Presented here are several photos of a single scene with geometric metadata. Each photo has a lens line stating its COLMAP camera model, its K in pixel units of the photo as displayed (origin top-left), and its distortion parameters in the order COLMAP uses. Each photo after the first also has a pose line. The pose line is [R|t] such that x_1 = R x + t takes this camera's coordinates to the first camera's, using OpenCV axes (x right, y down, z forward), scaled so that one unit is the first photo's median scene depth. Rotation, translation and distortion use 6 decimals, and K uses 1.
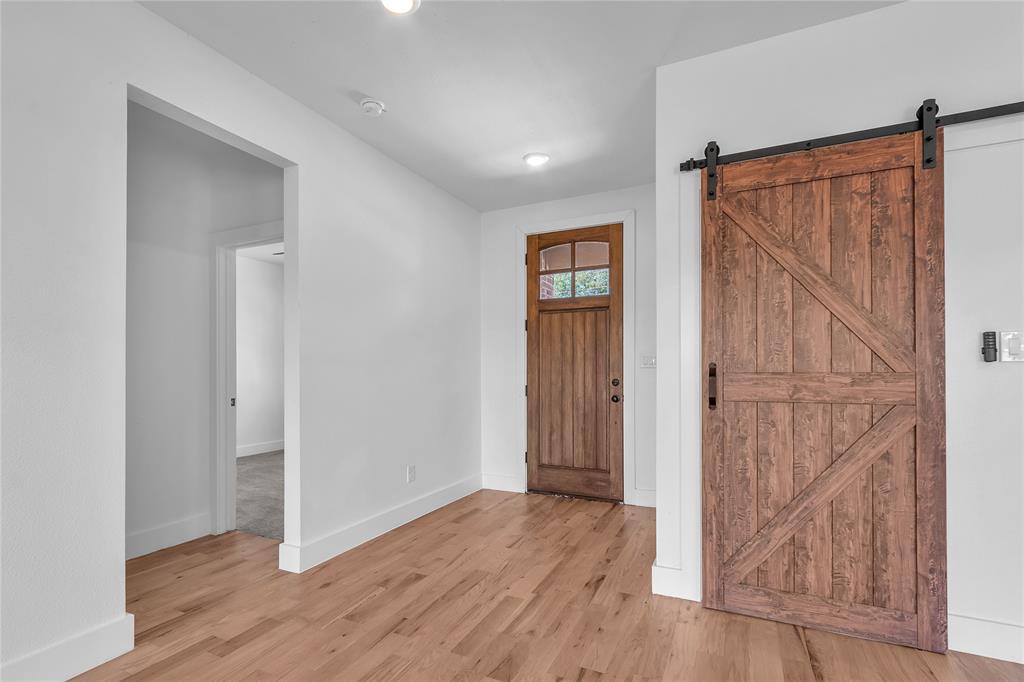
lens RADIAL K [[485.8, 0, 502.2], [0, 485.8, 366.1], [0, 0, 1]] dist [0.005716, 0.000560]
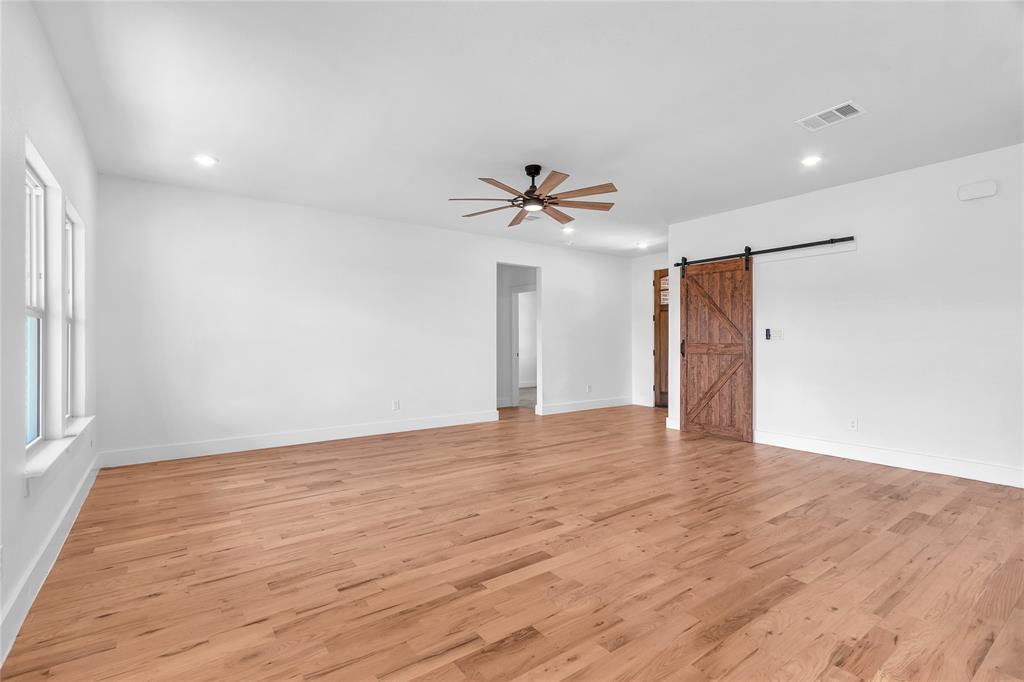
lens RADIAL K [[485.8, 0, 510.8], [0, 485.8, 340.2], [0, 0, 1]] dist [0.005716, 0.000560]
pose [[0.890912, -0.001180, -0.454174, 0.837938], [0.004187, 0.999975, 0.005613, -0.023493], [0.454156, -0.006902, 0.890895, -1.895027]]
